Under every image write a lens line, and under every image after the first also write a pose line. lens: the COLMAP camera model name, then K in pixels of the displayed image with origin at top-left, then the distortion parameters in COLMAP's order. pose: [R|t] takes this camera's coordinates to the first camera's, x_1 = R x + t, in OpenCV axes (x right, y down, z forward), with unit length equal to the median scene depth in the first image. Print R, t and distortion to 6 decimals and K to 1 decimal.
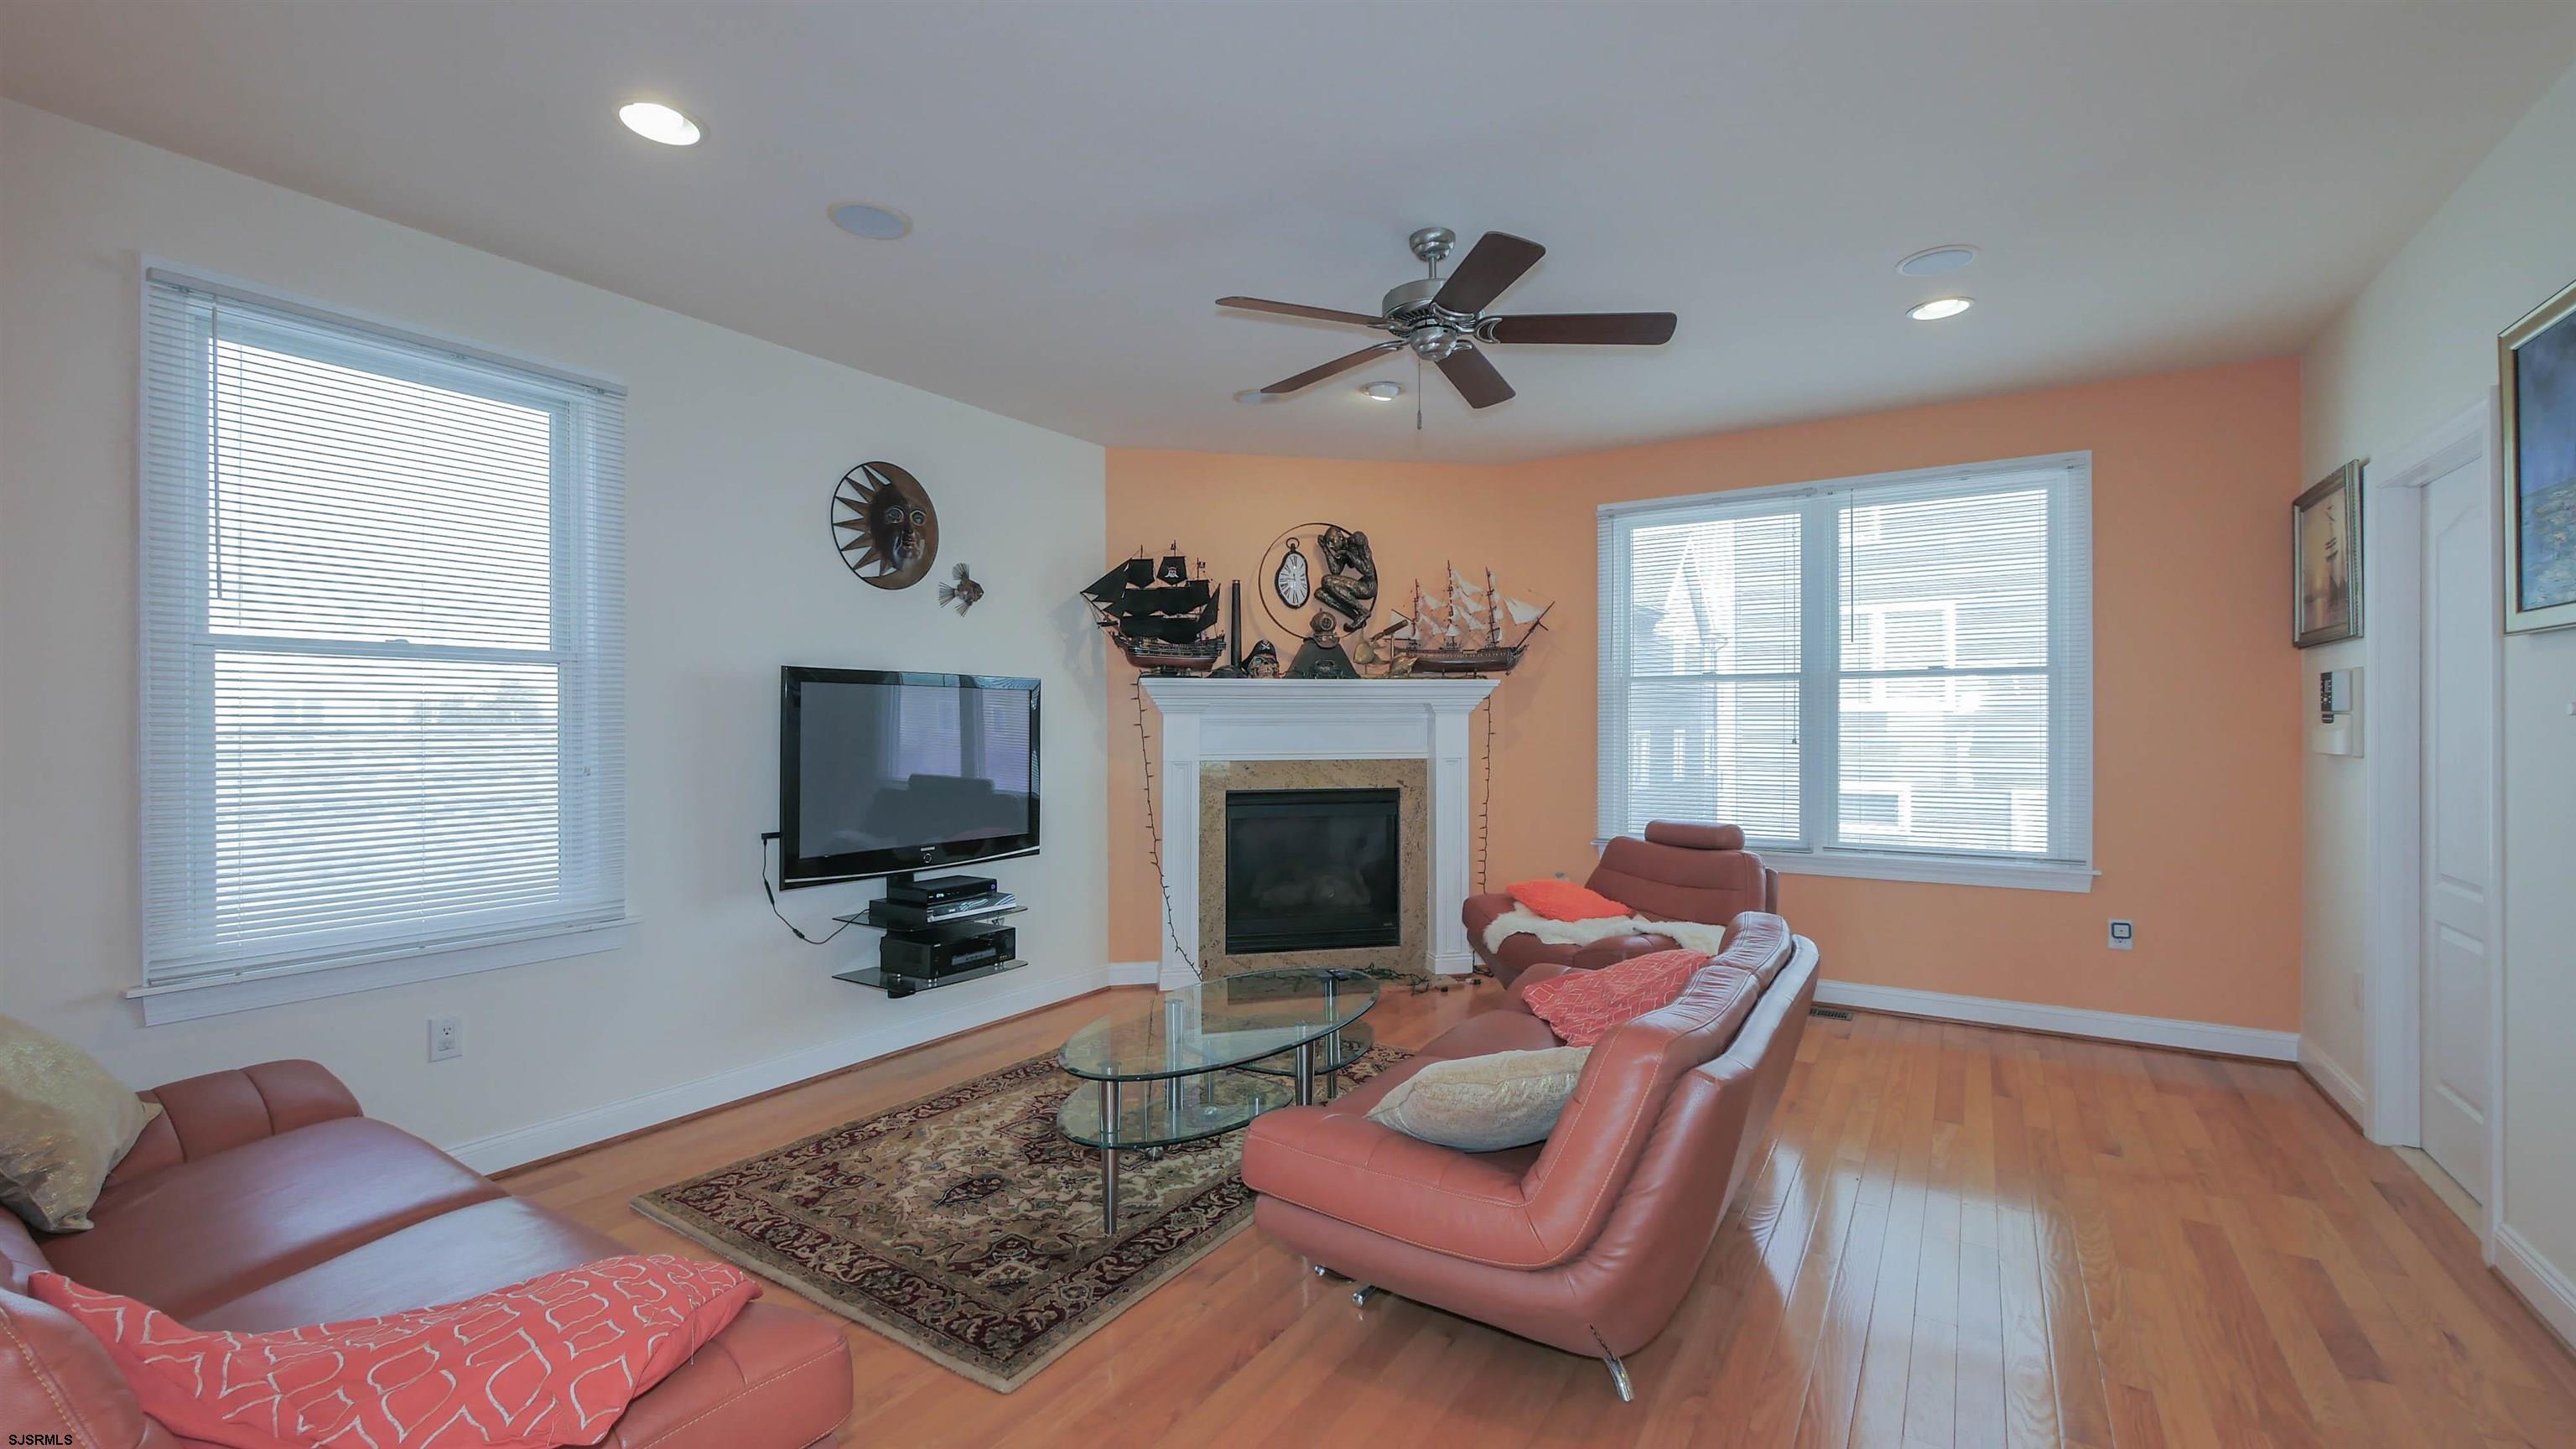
lens RADIAL K [[1056.1, 0, 1276.3], [0, 1056.1, 719.9], [0, 0, 1]] dist [-0.011051, 0.000121]
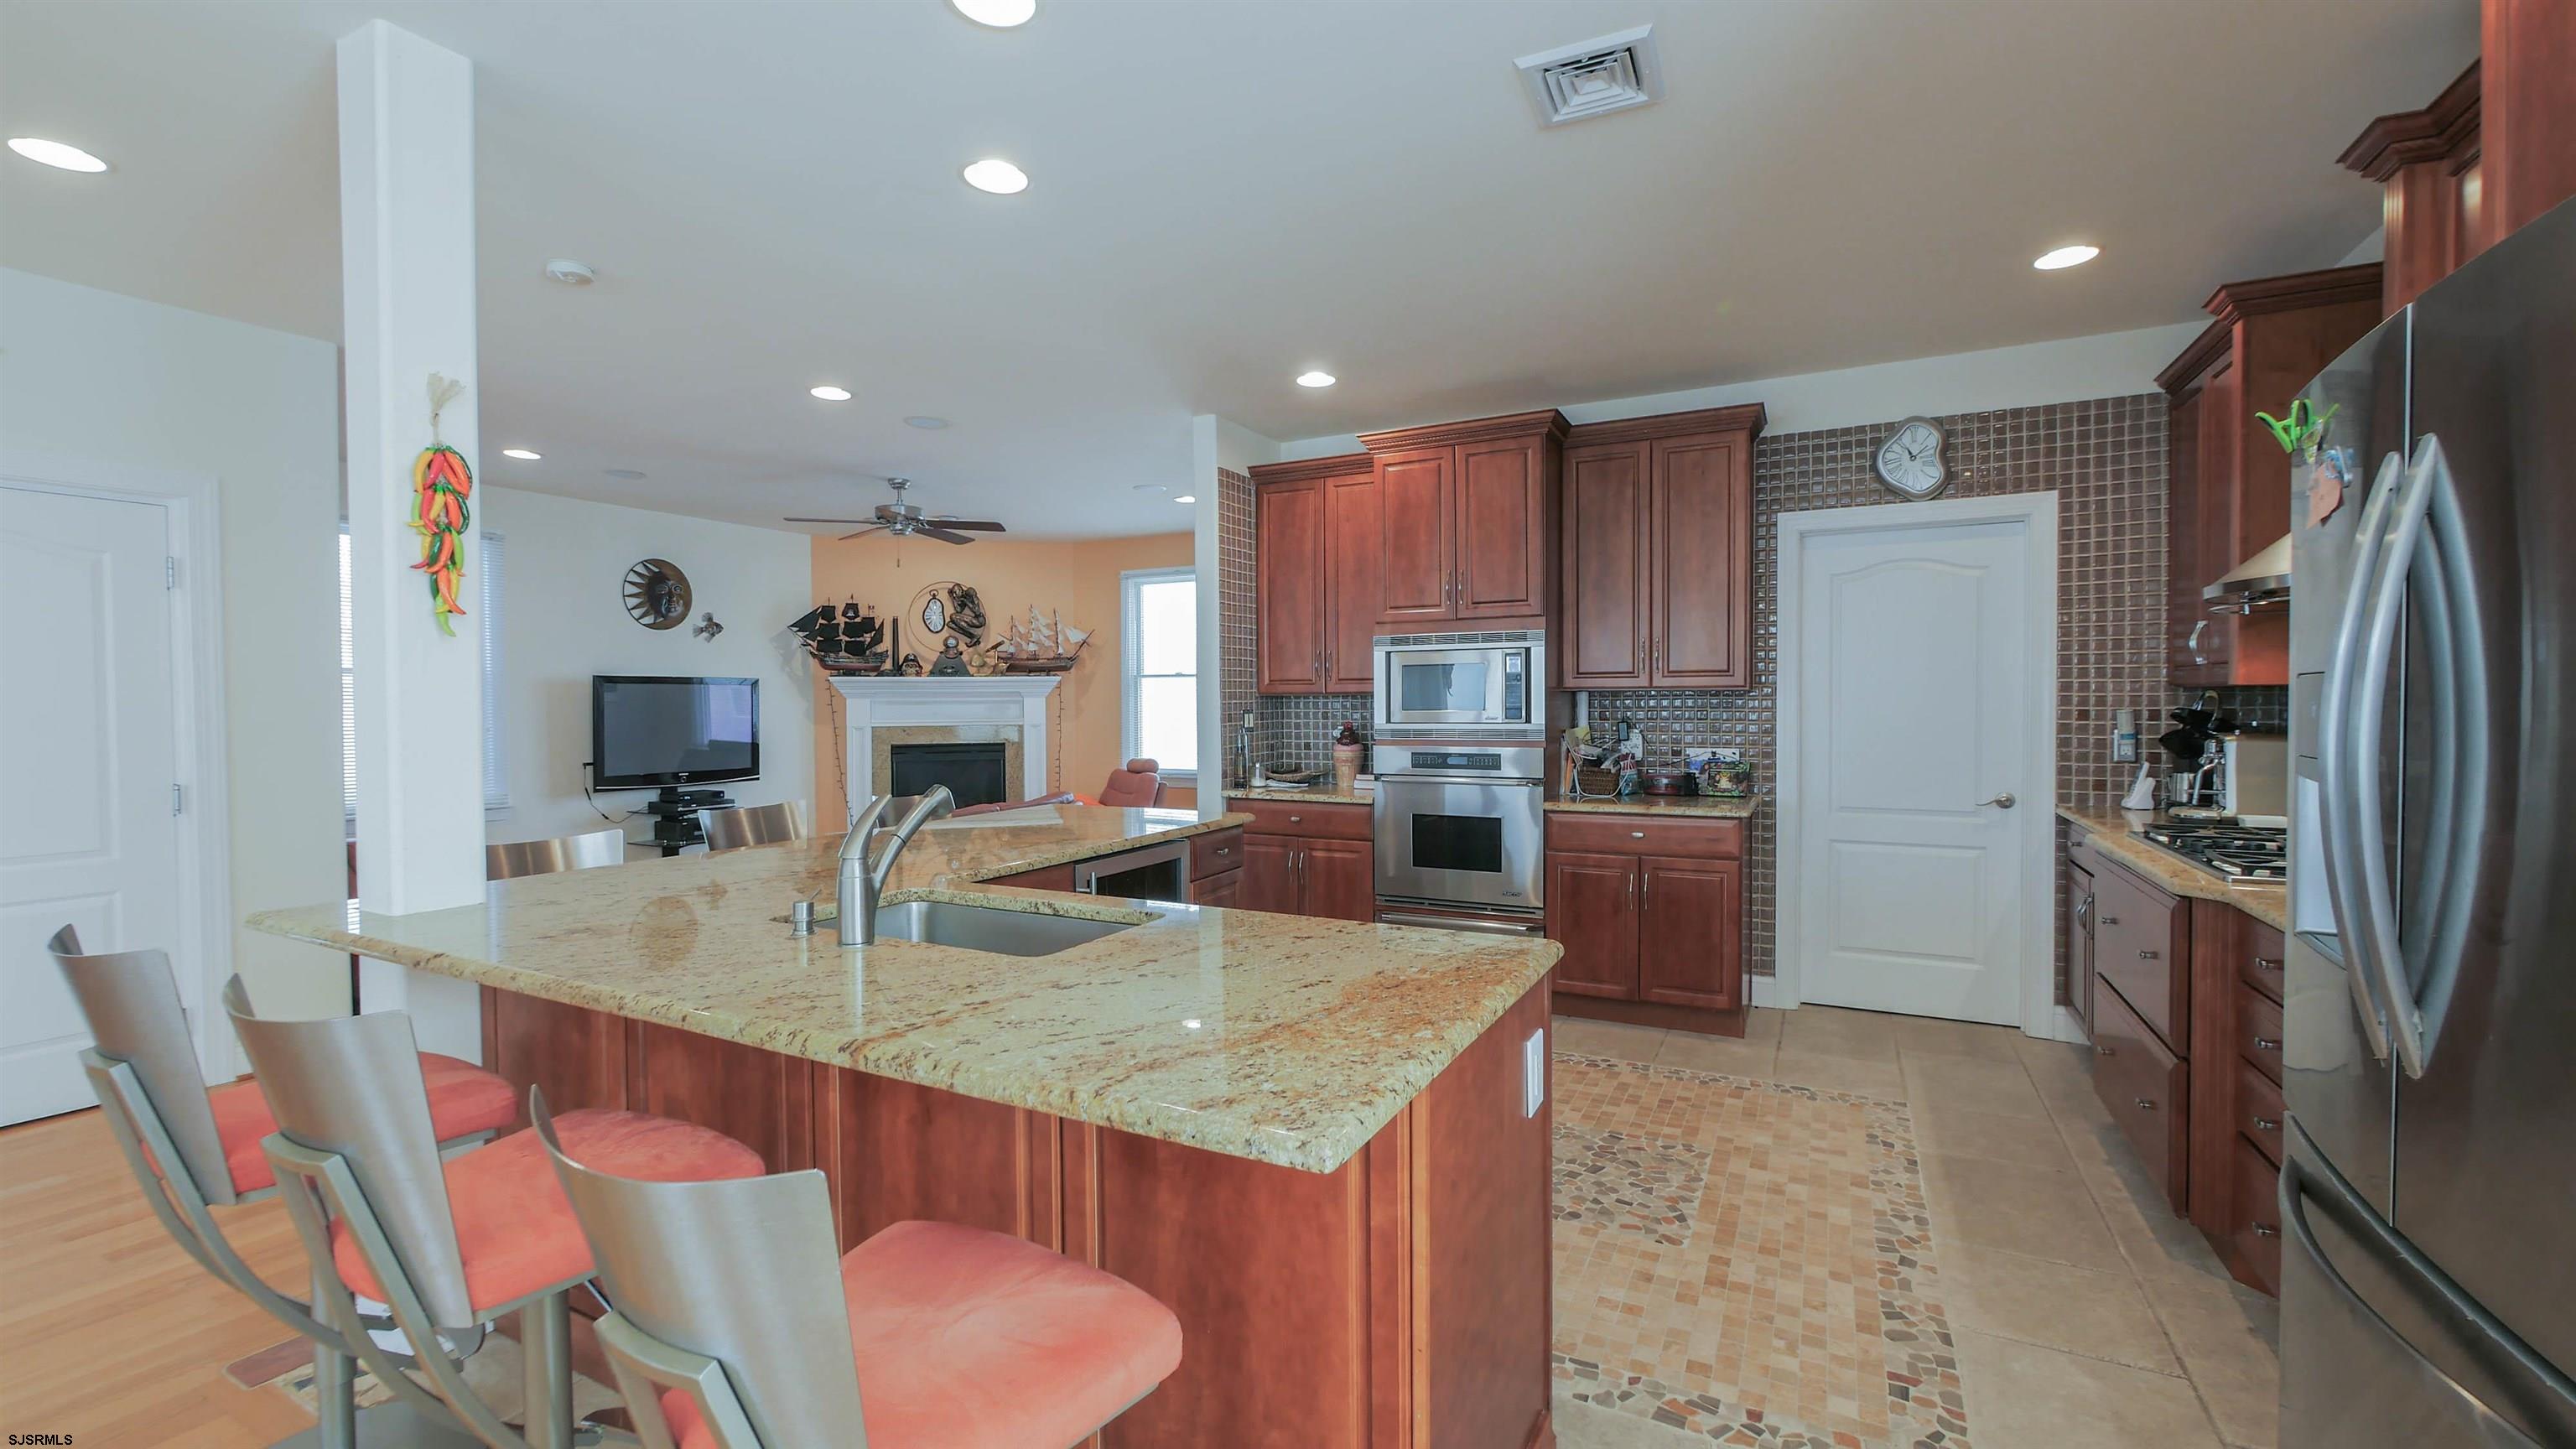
lens RADIAL K [[1056.1, 0, 1280.2], [0, 1056.1, 715.9], [0, 0, 1]] dist [-0.011051, 0.000121]
pose [[0.995858, -0.003807, 0.090837, 0.420767], [0.002057, 0.999811, 0.019346, -0.008259], [-0.090894, -0.019079, 0.995678, -0.711363]]
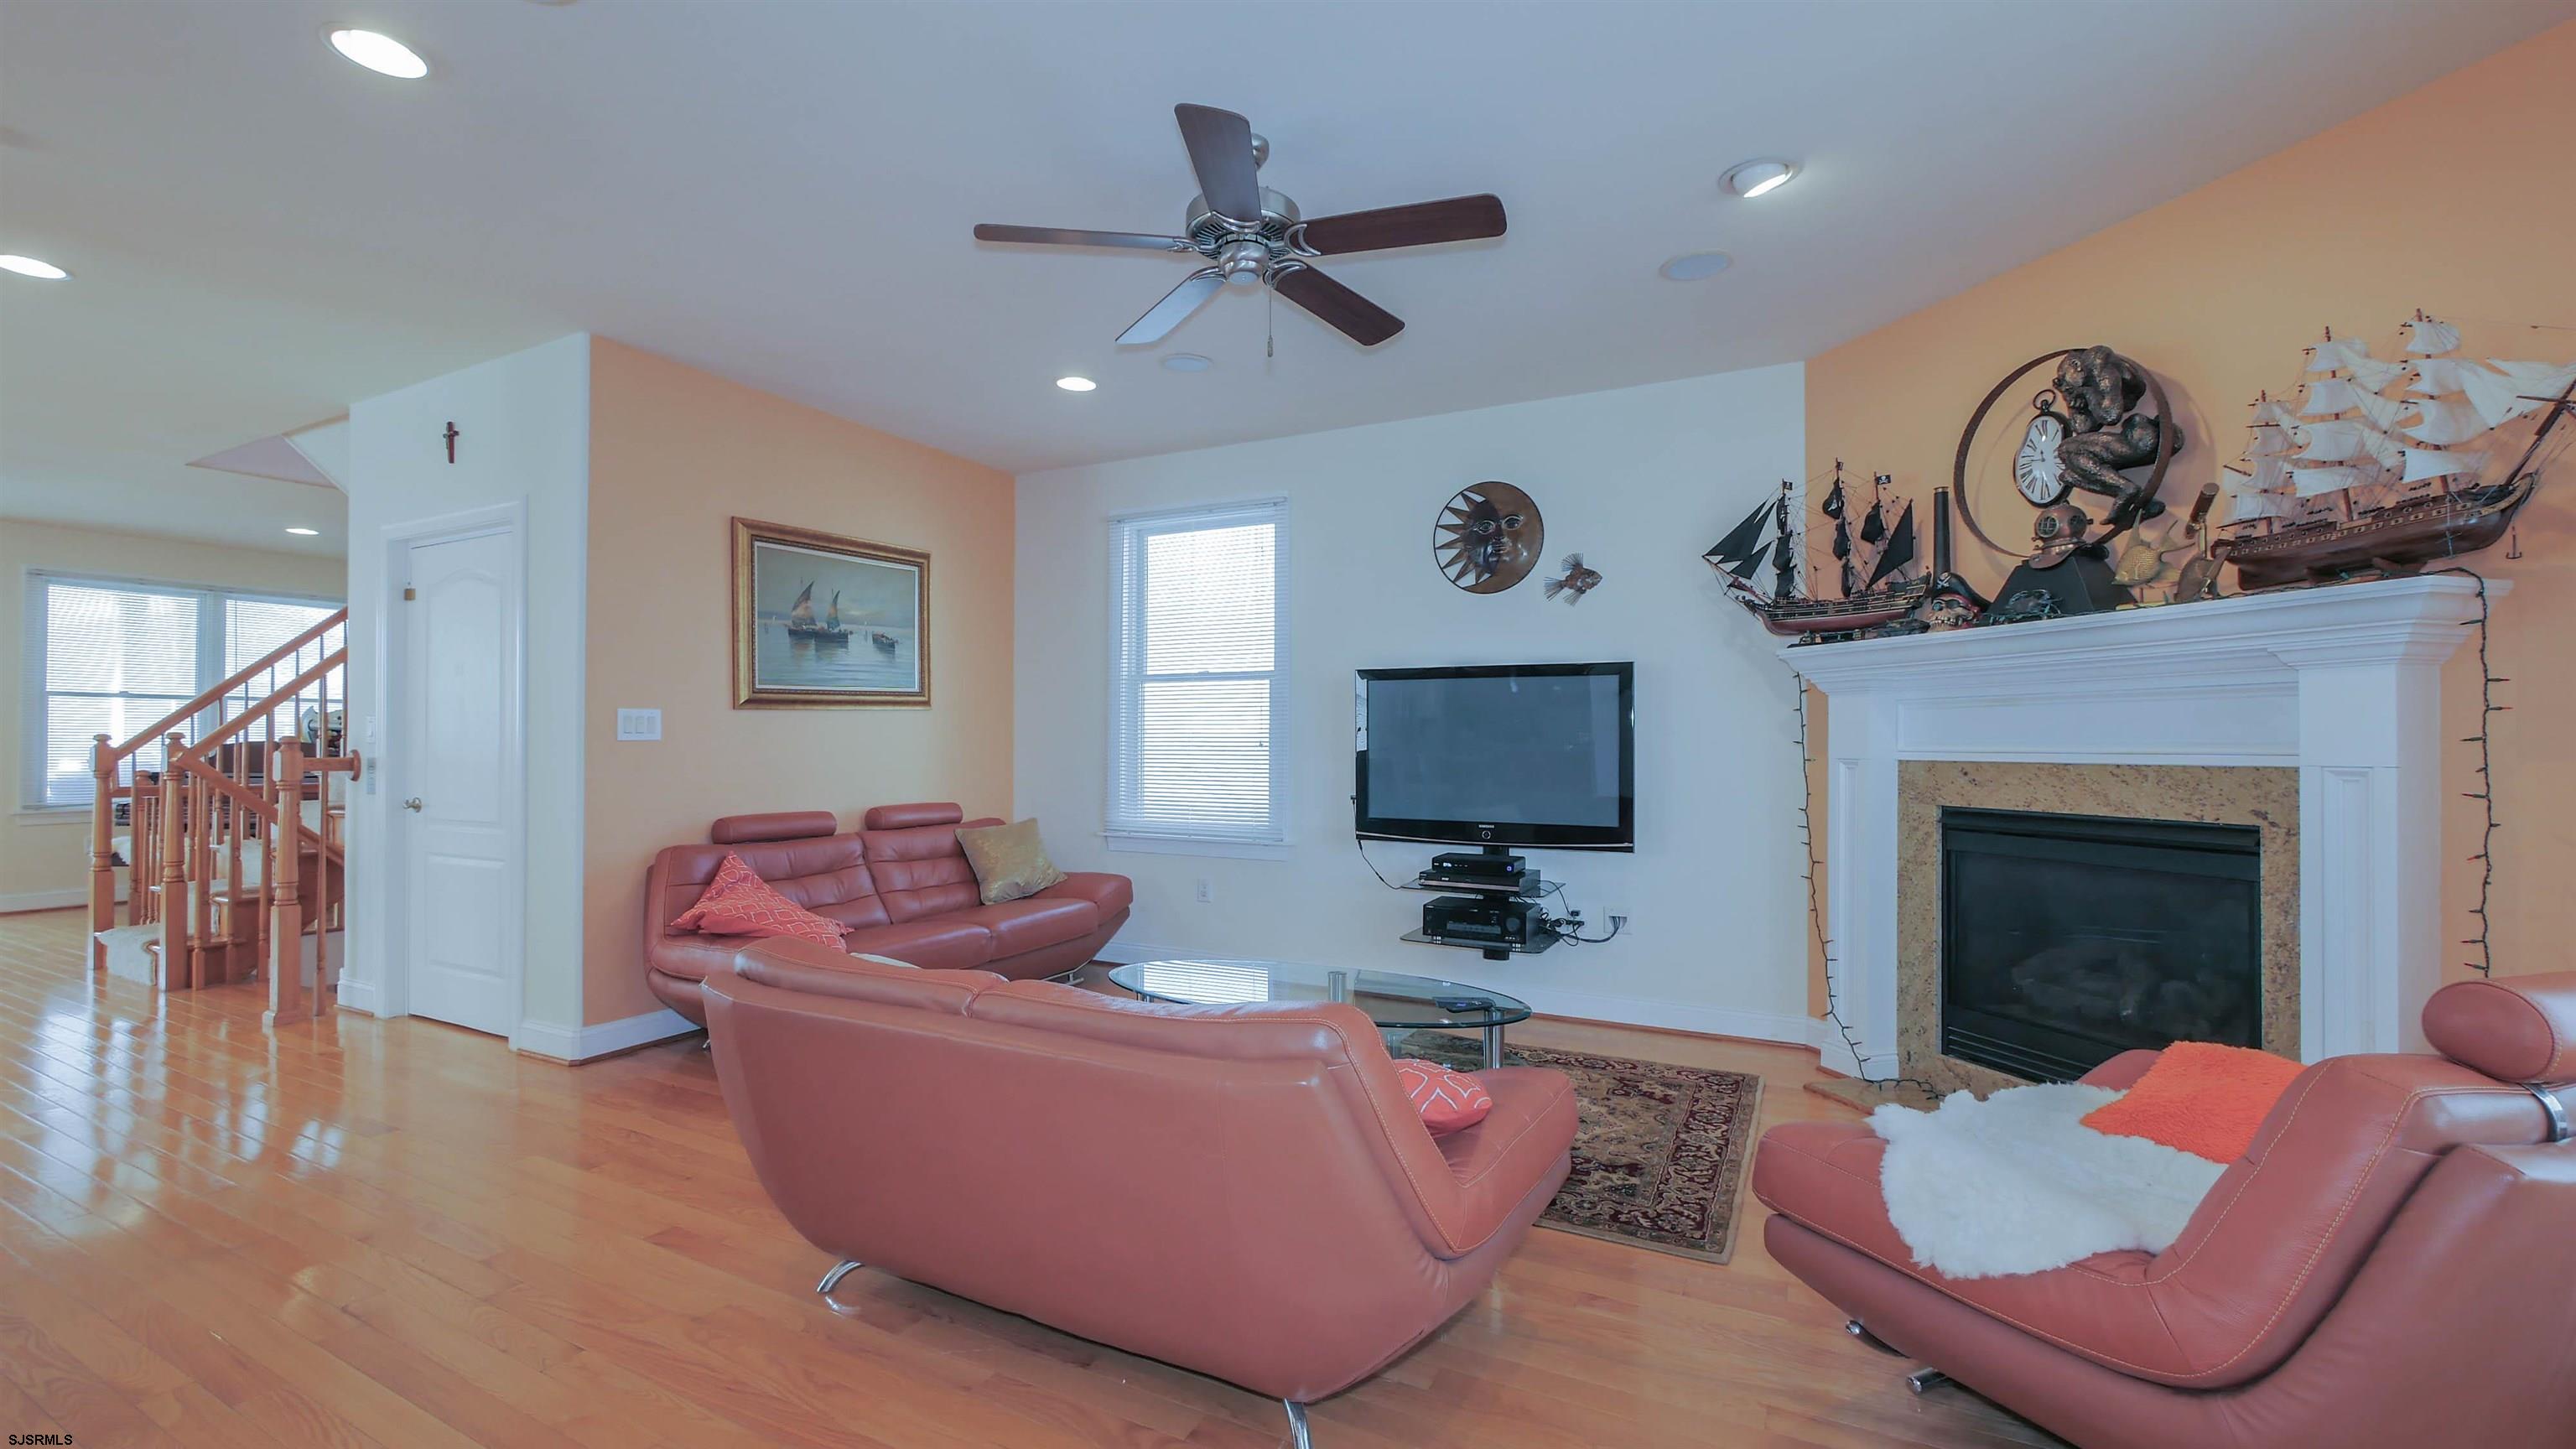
lens RADIAL K [[1056.1, 0, 1279.7], [0, 1056.1, 724.5], [0, 0, 1]] dist [-0.011051, 0.000121]
pose [[0.100644, -0.014650, -0.994815, 0.587856], [0.001511, 0.999893, -0.014572, 0.025674], [0.994921, -0.000037, 0.100655, 0.538947]]
